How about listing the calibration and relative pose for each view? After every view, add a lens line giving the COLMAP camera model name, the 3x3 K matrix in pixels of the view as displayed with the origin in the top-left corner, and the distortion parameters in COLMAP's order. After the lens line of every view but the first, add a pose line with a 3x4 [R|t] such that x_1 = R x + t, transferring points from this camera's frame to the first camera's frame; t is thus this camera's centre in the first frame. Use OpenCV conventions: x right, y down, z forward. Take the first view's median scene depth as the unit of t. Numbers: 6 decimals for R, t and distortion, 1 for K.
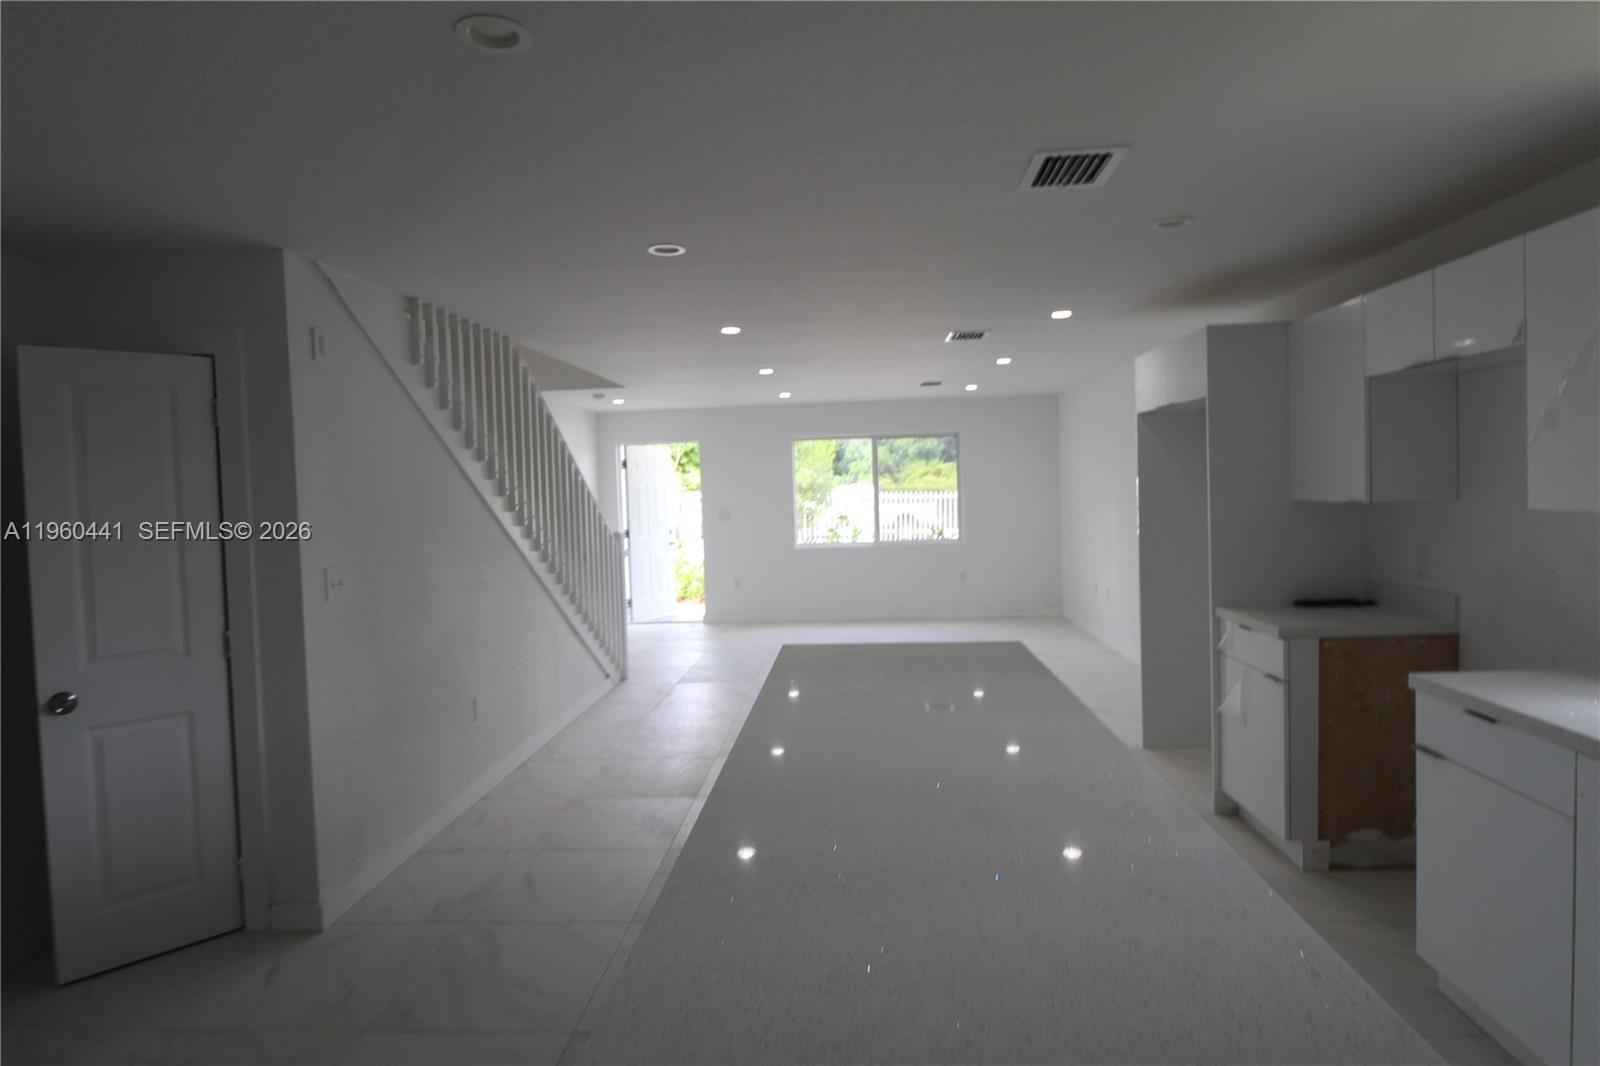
lens RADIAL K [[859.2, 0, 797.0], [0, 859.2, 534.5], [0, 0, 1]] dist [-0.002454, -0.004304]
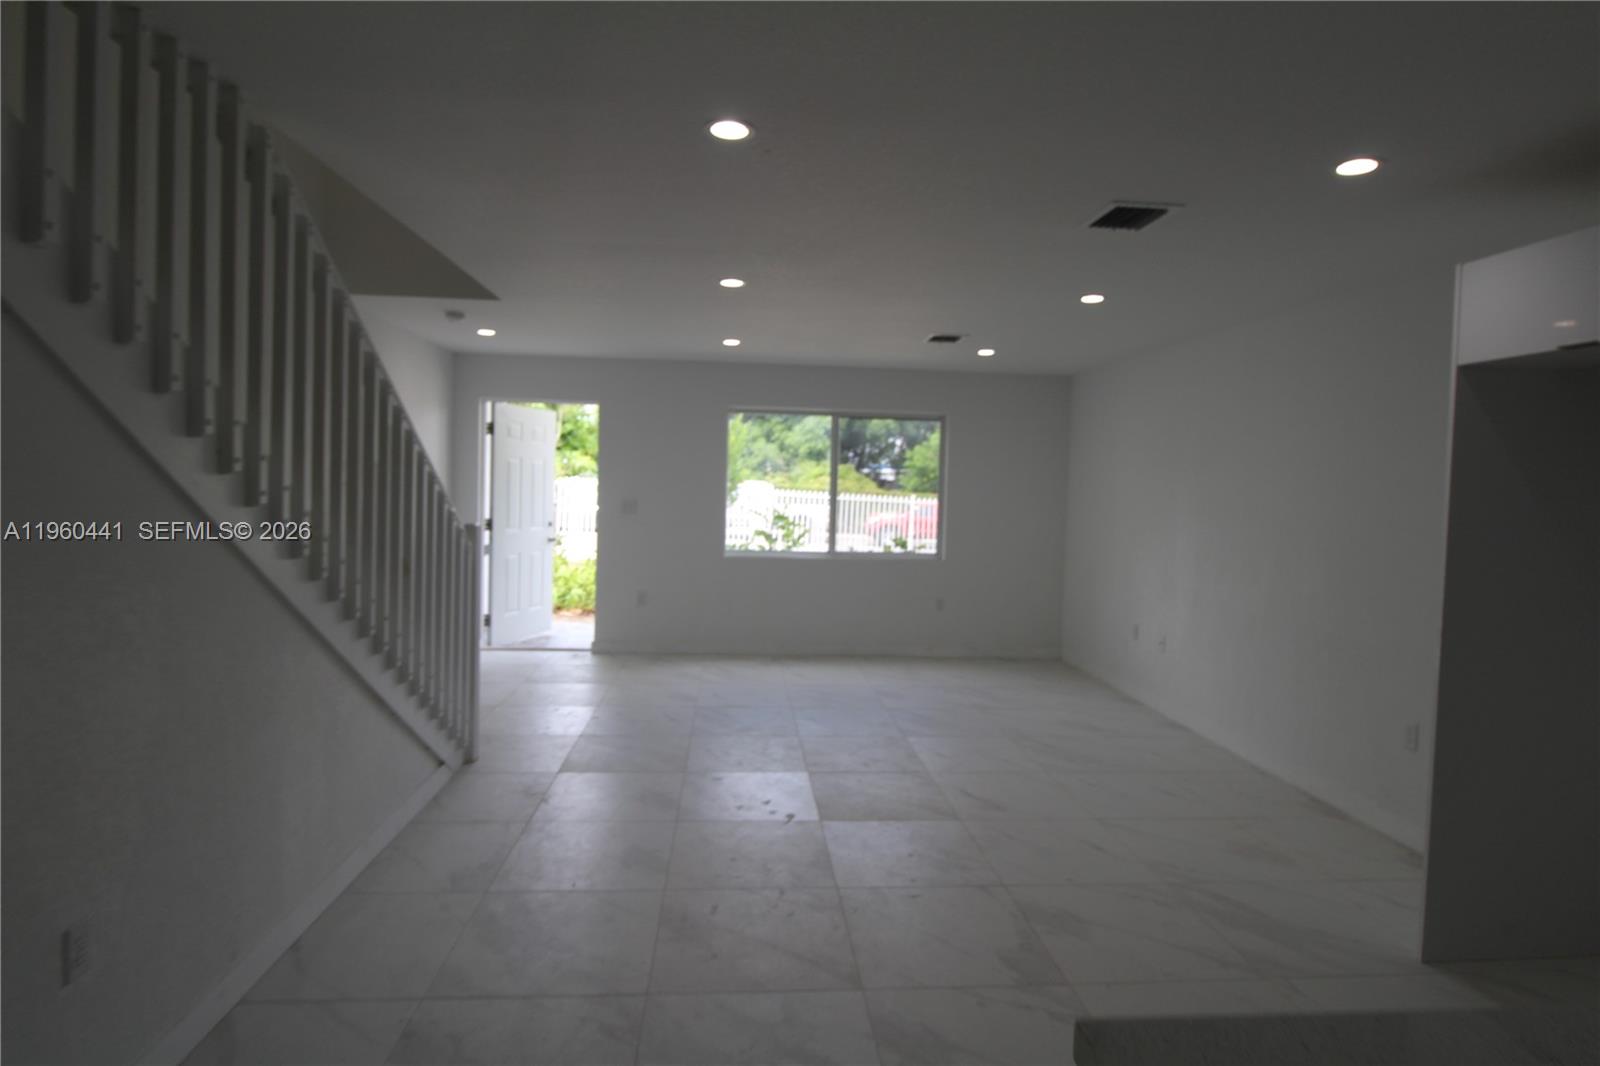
lens RADIAL K [[859.2, 0, 806.9], [0, 859.2, 523.8], [0, 0, 1]] dist [-0.002454, -0.004304]
pose [[0.986287, 0.052642, 0.156418, -0.048215], [-0.051018, 0.998594, -0.014379, -0.004753], [-0.156955, 0.006202, 0.987586, 0.249689]]
